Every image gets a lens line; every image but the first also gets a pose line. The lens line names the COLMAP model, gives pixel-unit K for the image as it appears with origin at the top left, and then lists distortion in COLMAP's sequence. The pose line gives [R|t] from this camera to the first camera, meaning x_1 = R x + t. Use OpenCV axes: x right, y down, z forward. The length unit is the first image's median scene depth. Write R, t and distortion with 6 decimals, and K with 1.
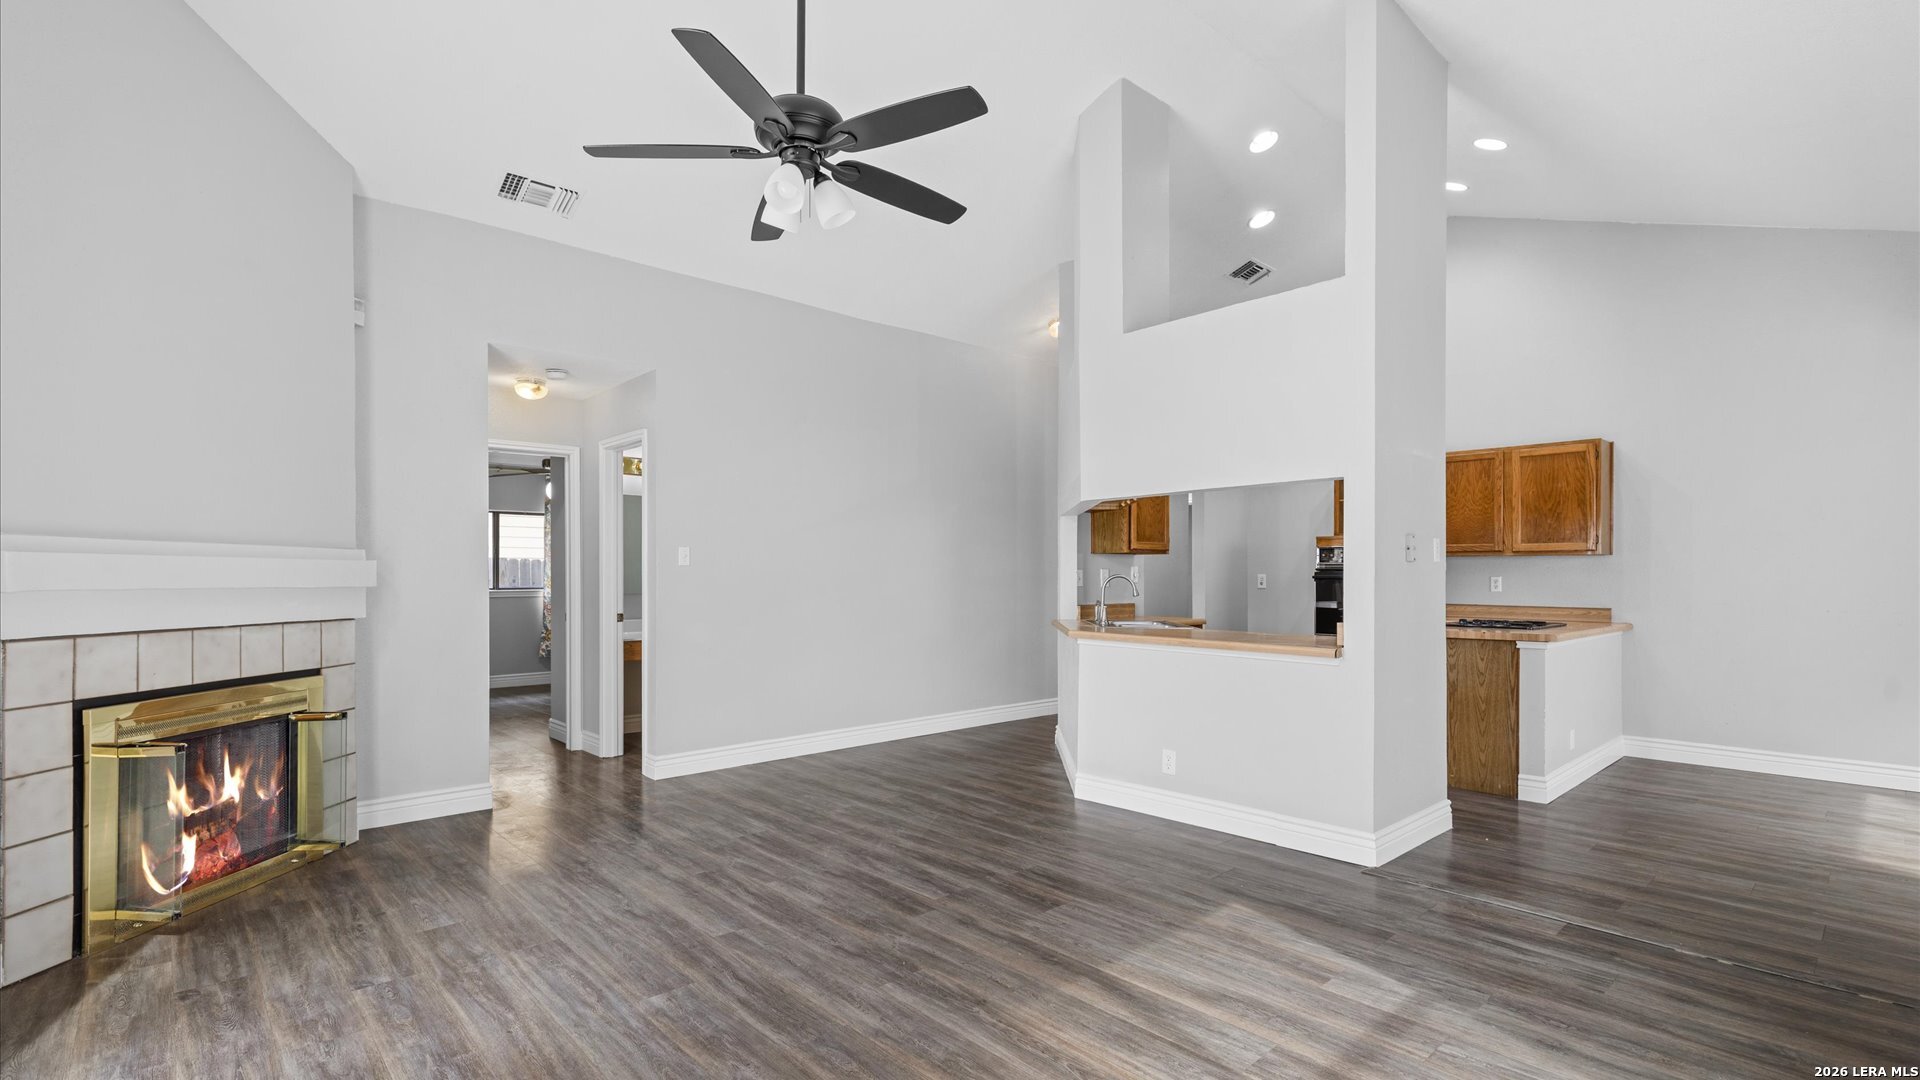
lens RADIAL K [[876.3, 0, 953.9], [0, 876.3, 570.0], [0, 0, 1]] dist [-0.002091, 0.002301]
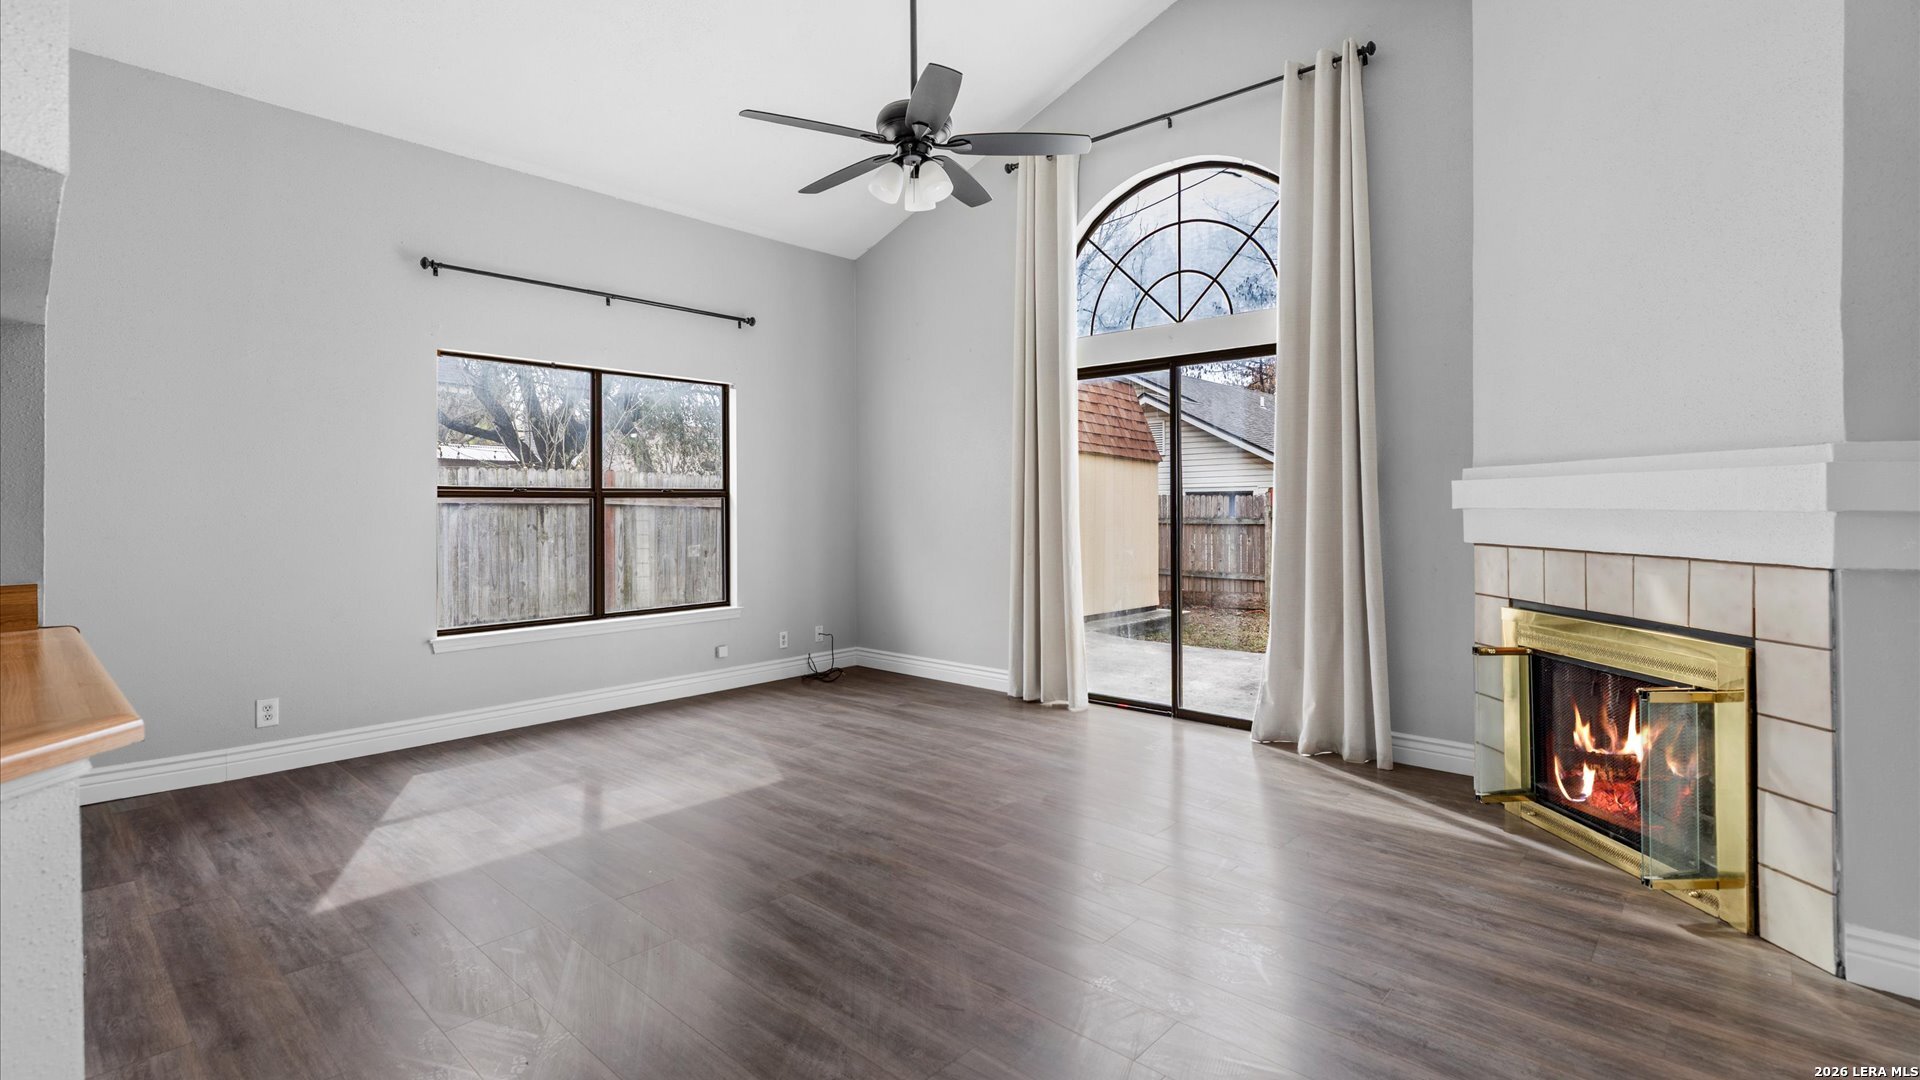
lens RADIAL K [[876.3, 0, 959.0], [0, 876.3, 508.3], [0, 0, 1]] dist [-0.002091, 0.002301]
pose [[-0.995849, 0.006029, -0.090820, -0.106610], [0.005698, 0.999976, 0.003902, 0.013714], [0.090841, 0.003369, -0.995860, 1.828599]]
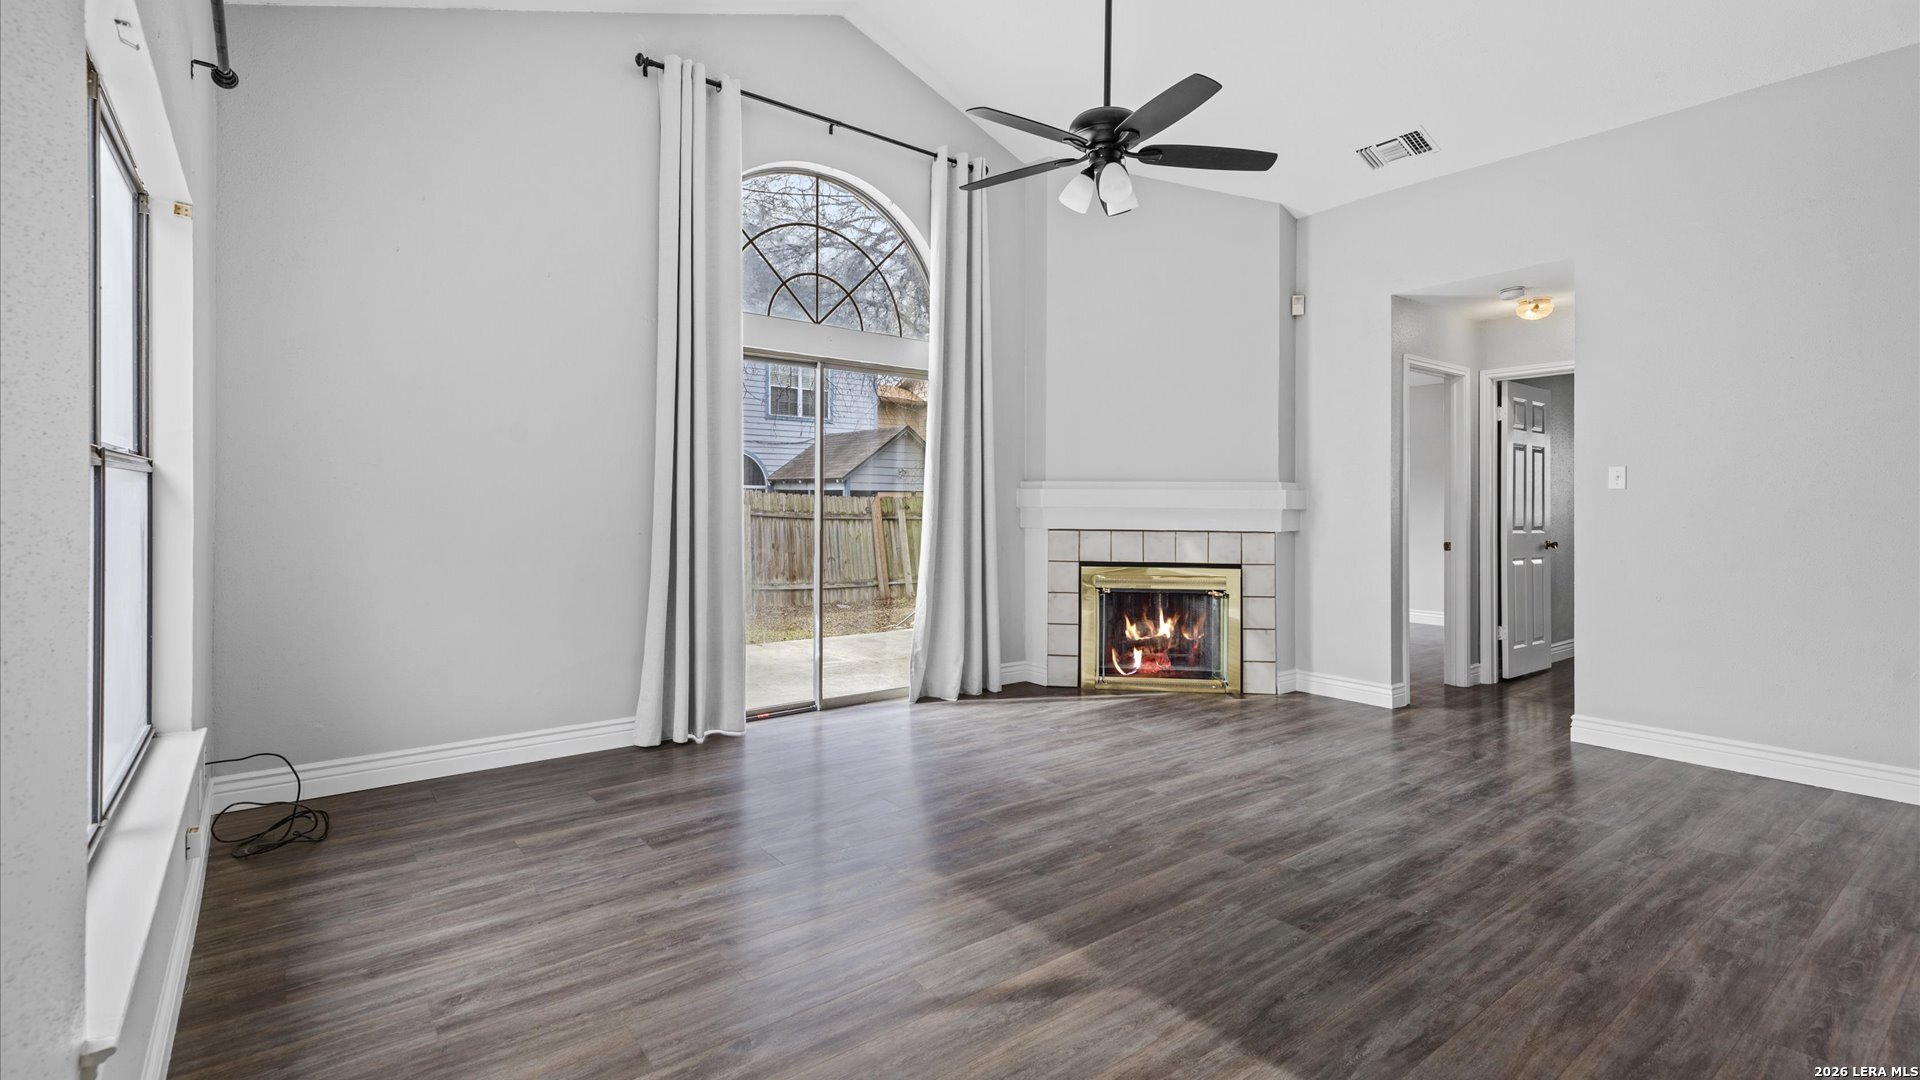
lens RADIAL K [[876.3, 0, 953.5], [0, 876.3, 509.1], [0, 0, 1]] dist [-0.002091, 0.002301]
pose [[-0.083278, 0.001533, -0.996525, 0.874806], [-0.004789, 0.999987, 0.001939, 0.023157], [0.996515, 0.004934, -0.083270, 0.748448]]
